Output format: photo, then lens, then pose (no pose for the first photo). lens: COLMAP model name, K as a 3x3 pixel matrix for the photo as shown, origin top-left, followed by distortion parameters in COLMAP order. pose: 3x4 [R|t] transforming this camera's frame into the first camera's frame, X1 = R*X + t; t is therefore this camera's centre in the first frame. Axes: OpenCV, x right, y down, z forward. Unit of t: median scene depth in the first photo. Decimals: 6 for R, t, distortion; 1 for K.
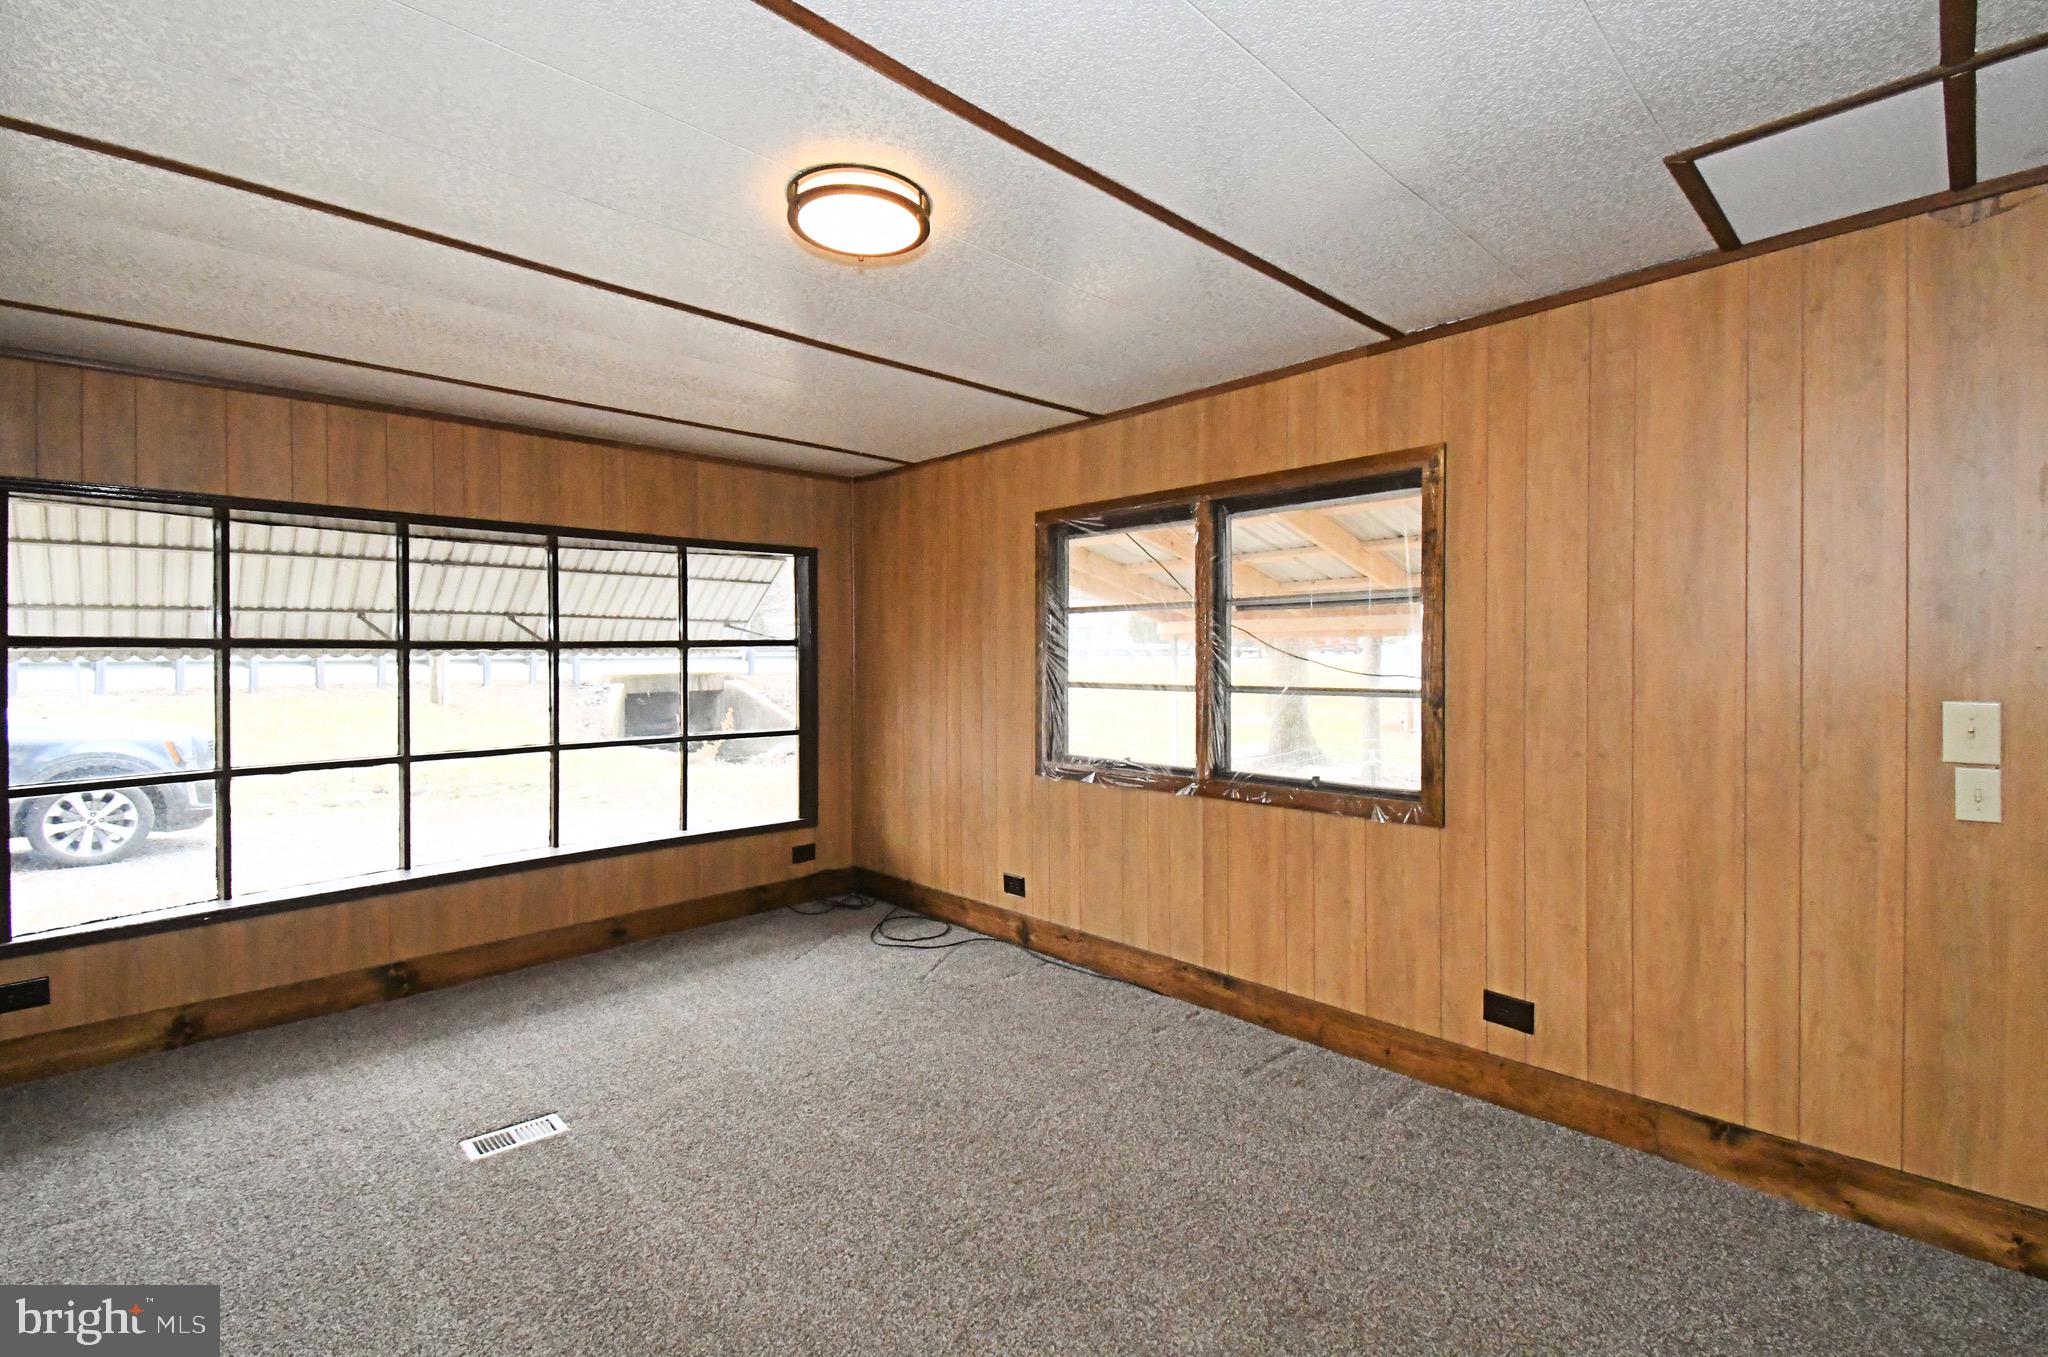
lens RADIAL K [[867.6, 0, 1023.7], [0, 867.6, 655.9], [0, 0, 1]] dist [0.002548, -0.000618]
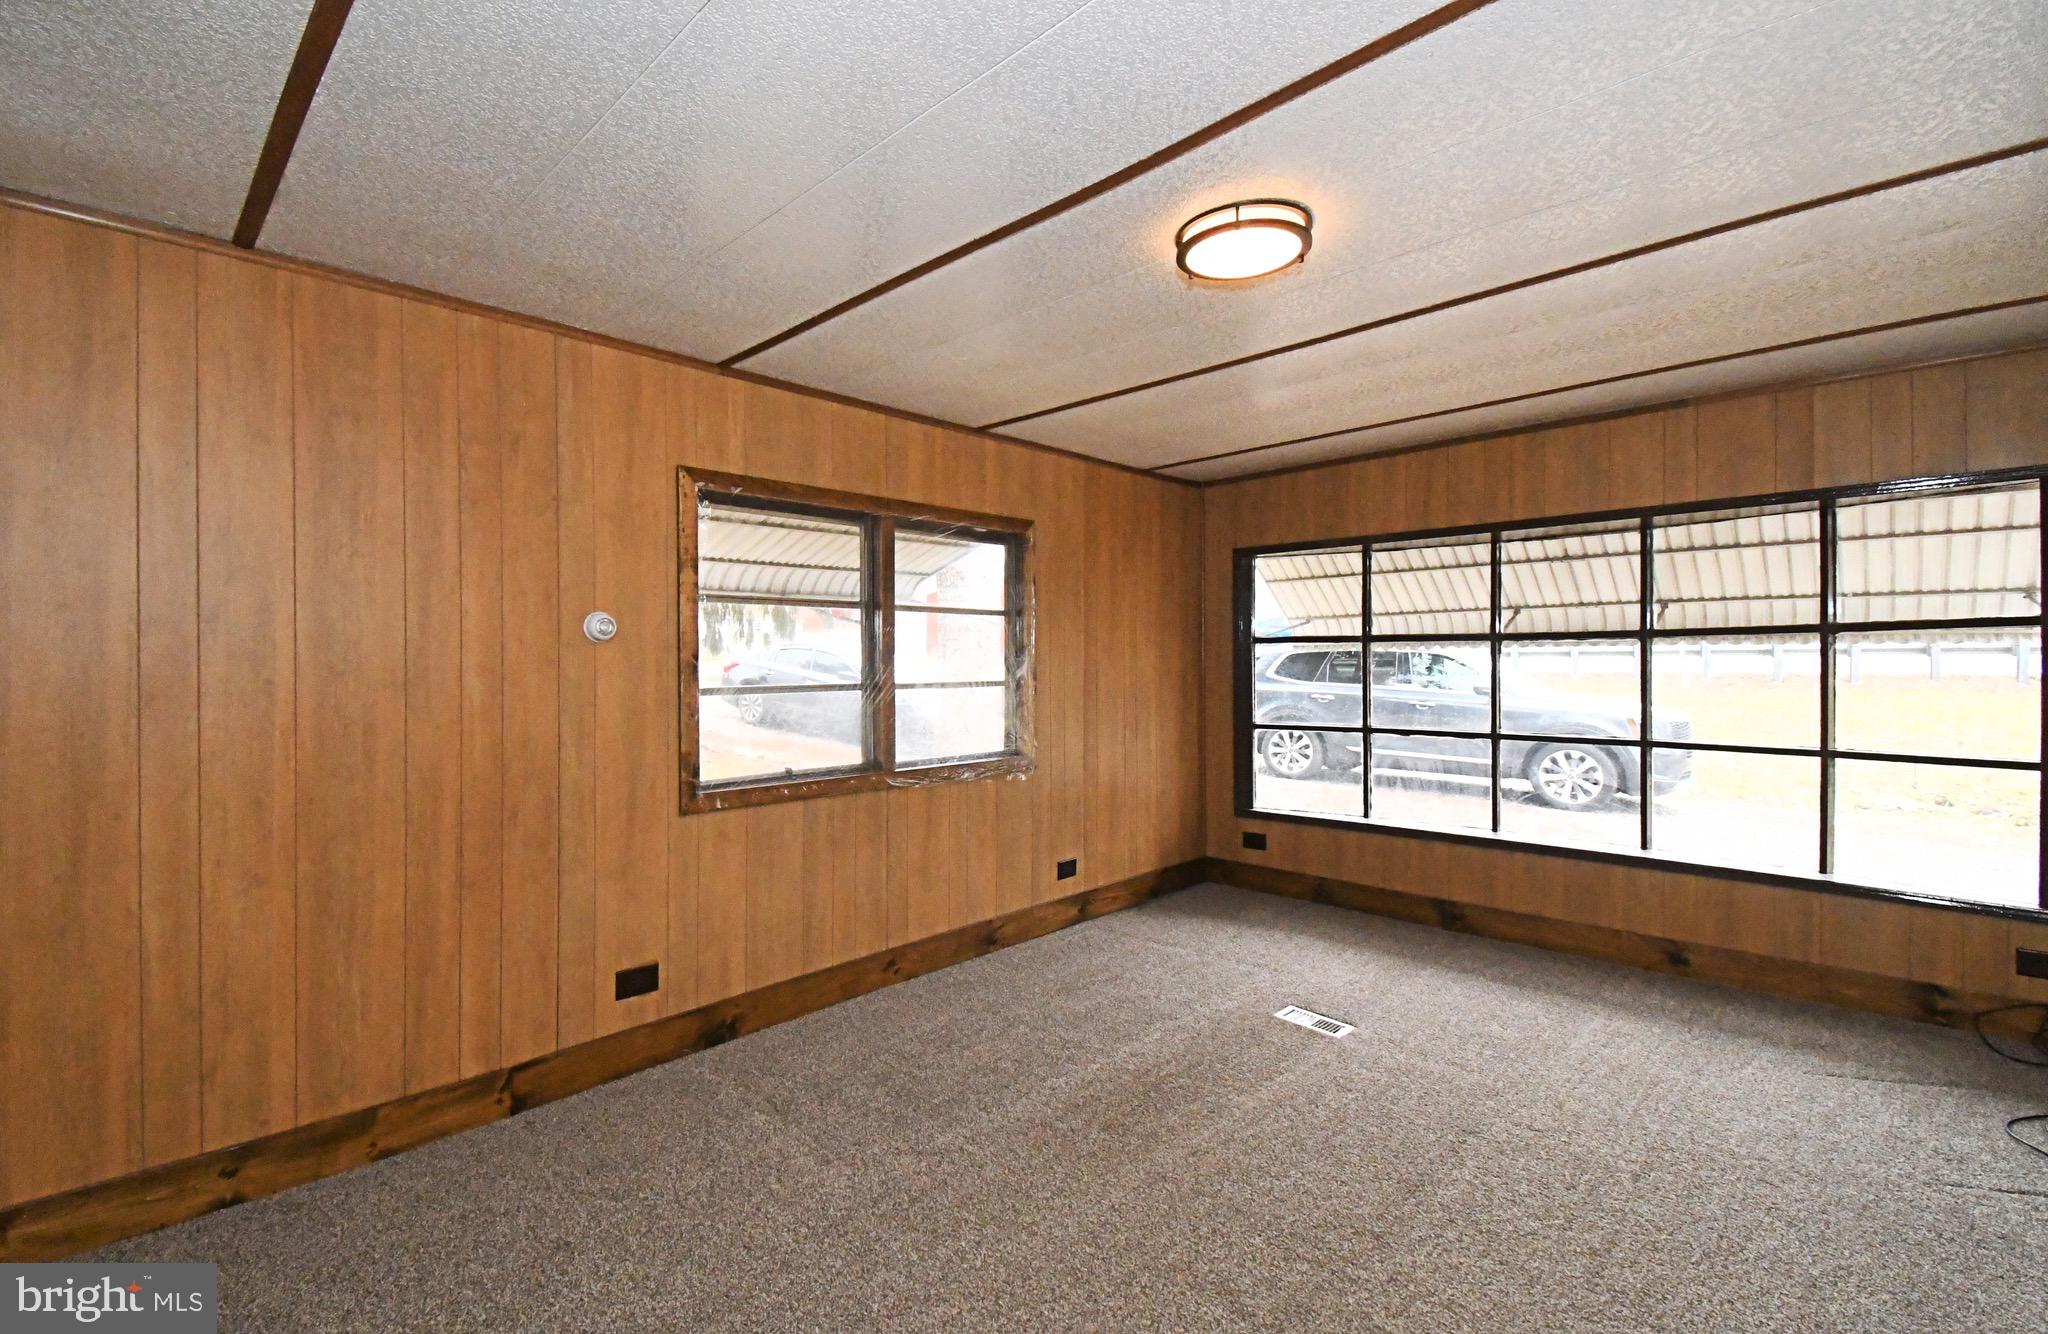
lens RADIAL K [[897.6, 0, 1024.4], [0, 897.6, 657.4], [0, 0, 1]] dist [0.001016, -0.007520]
pose [[0.028418, 0.009644, -0.999550, 1.217970], [0.005014, 0.999940, 0.009790, -0.002655], [0.999584, -0.005290, 0.028368, 0.902192]]
